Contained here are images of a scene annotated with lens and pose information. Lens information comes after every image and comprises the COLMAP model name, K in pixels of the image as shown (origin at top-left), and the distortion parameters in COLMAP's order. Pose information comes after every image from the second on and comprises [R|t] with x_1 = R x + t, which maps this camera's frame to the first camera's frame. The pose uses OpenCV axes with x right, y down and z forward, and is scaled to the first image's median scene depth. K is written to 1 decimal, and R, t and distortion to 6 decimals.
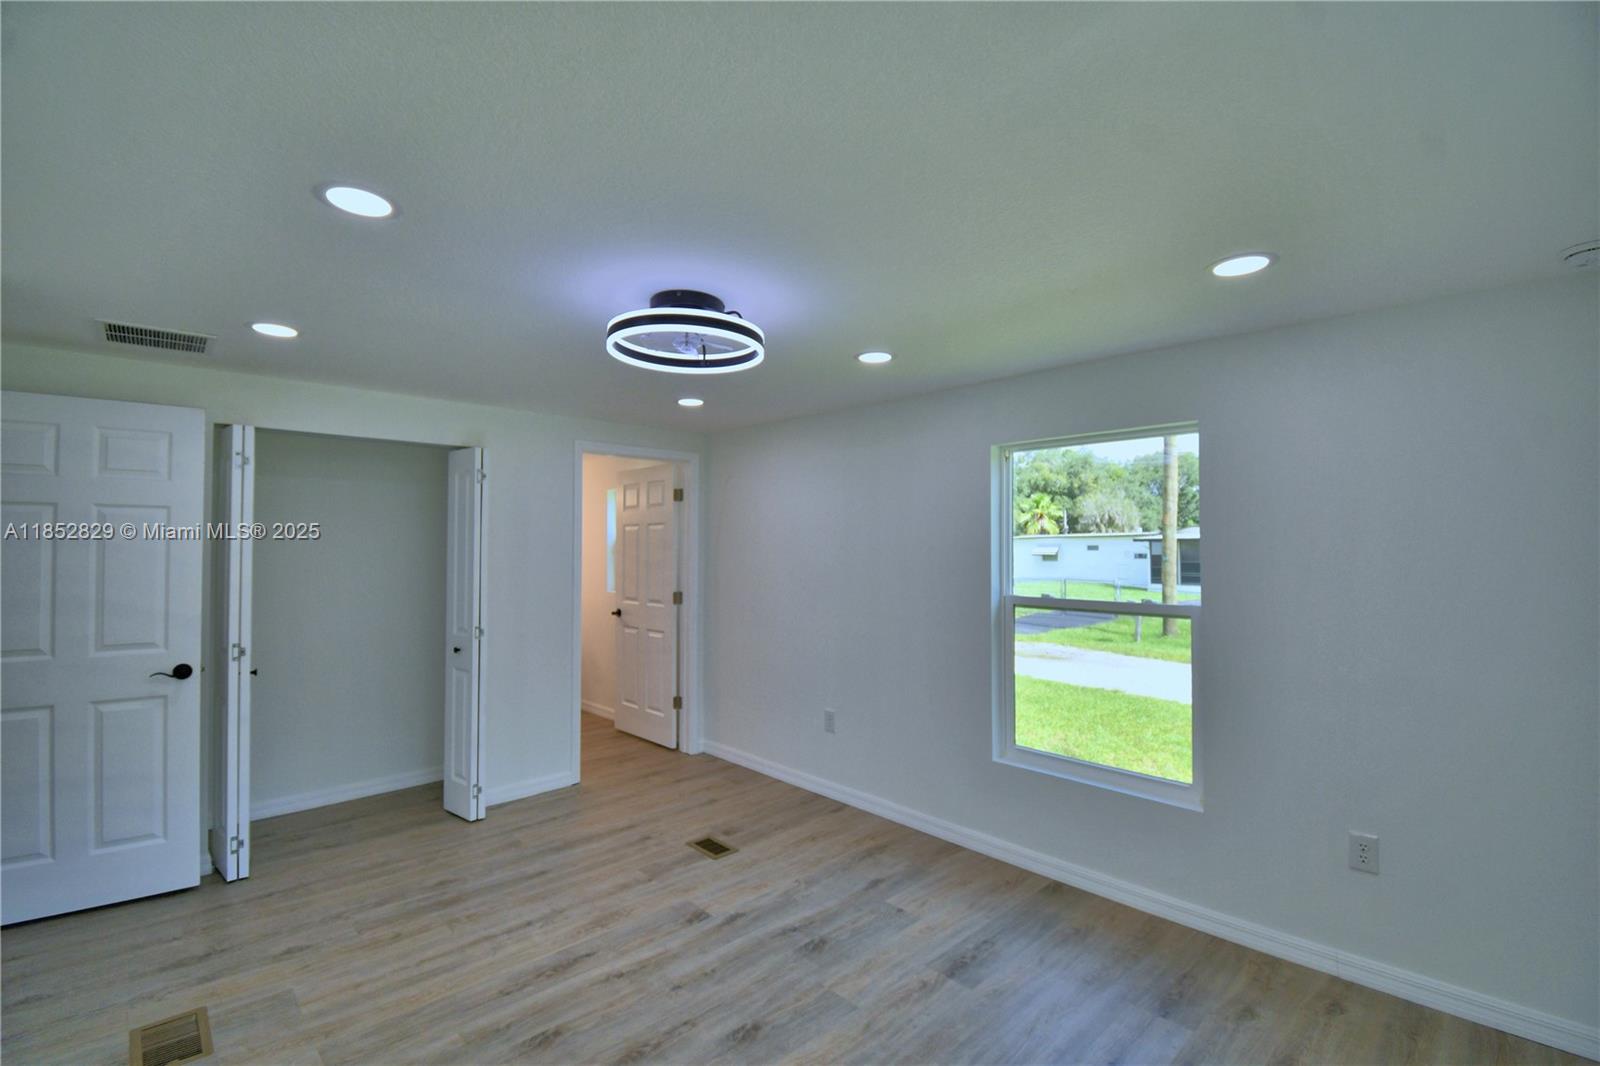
lens RADIAL K [[701.5, 0, 795.7], [0, 701.5, 531.6], [0, 0, 1]] dist [0.020653, -0.026245]
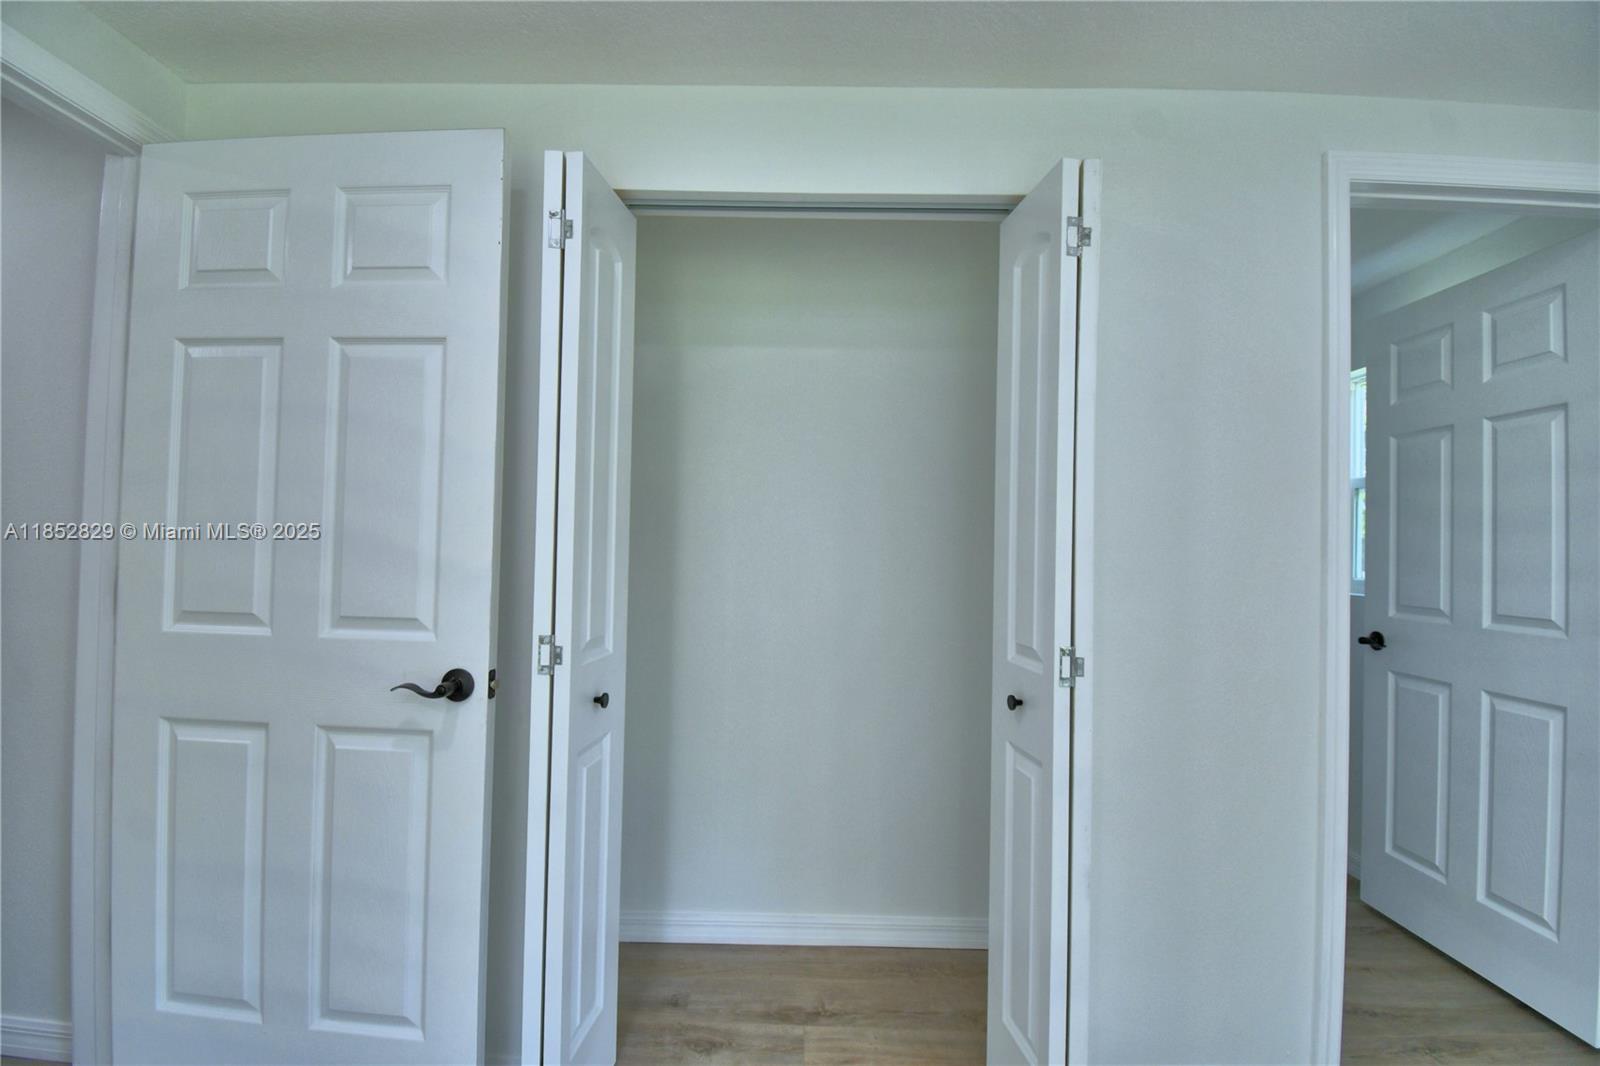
lens RADIAL K [[725.0, 0, 800.0], [0, 725.0, 533.0], [0, 0, 1]] dist [0.018026, -0.029738]
pose [[0.717859, 0.001392, -0.696187, -0.357820], [-0.005093, 0.999982, -0.003253, 0.094925], [0.696170, 0.005881, 0.717853, 0.783462]]
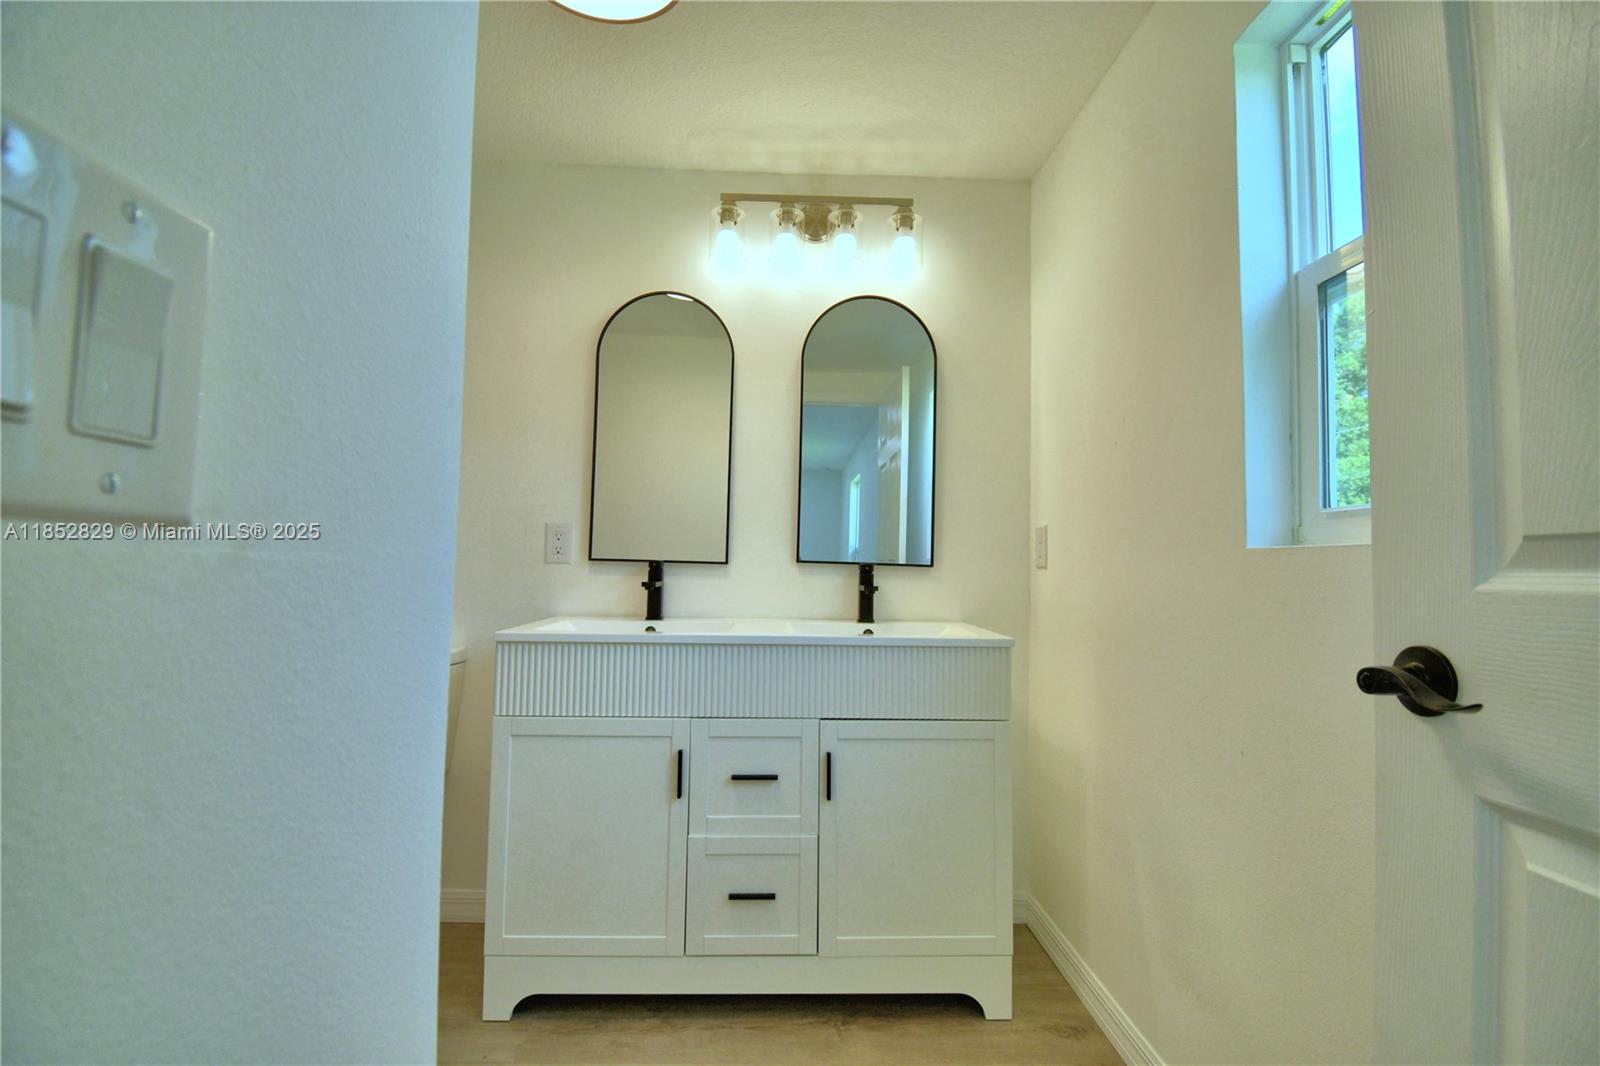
lens RADIAL K [[701.5, 0, 795.7], [0, 701.5, 531.6], [0, 0, 1]] dist [0.020653, -0.026245]
pose [[0.742616, -0.019928, -0.669421, -0.455937], [-0.002678, 0.999461, -0.032723, 0.172879], [0.669712, 0.026093, 0.742162, 1.533115]]
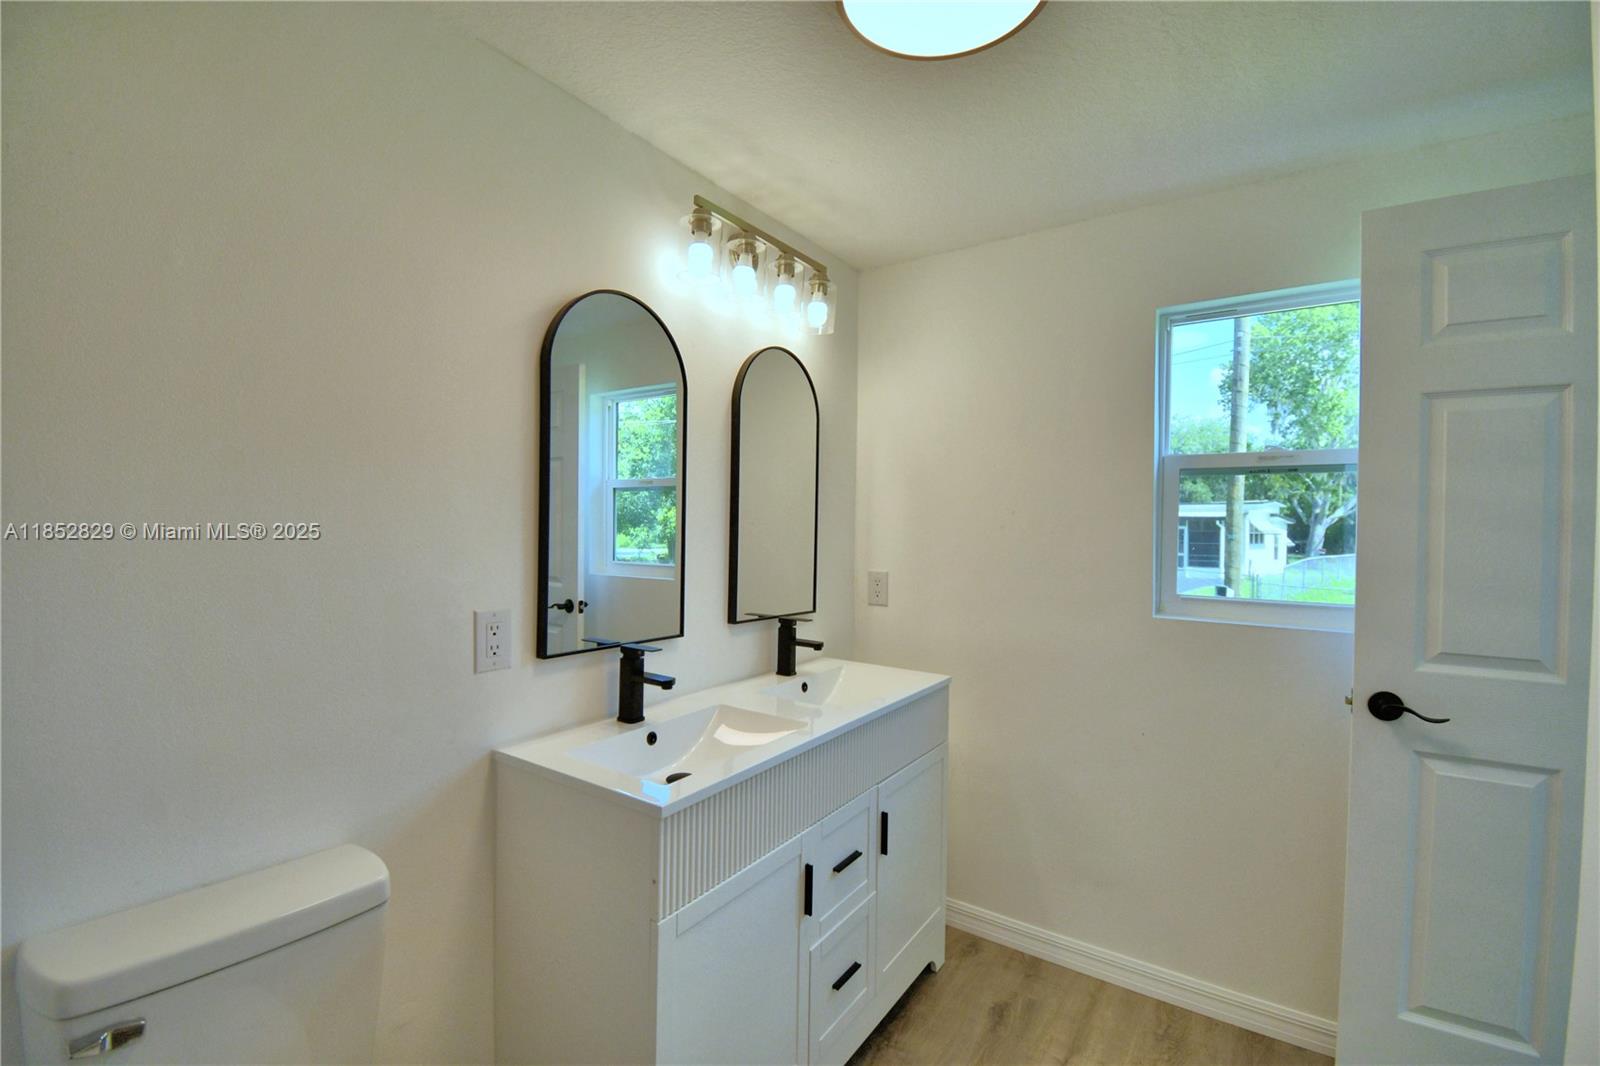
lens RADIAL K [[701.5, 0, 795.7], [0, 701.5, 531.6], [0, 0, 1]] dist [0.020653, -0.026245]
pose [[0.980393, 0.011966, 0.196688, -0.983263], [-0.019126, 0.999220, 0.034545, 0.073465], [-0.196122, -0.037630, 0.979857, 1.404630]]
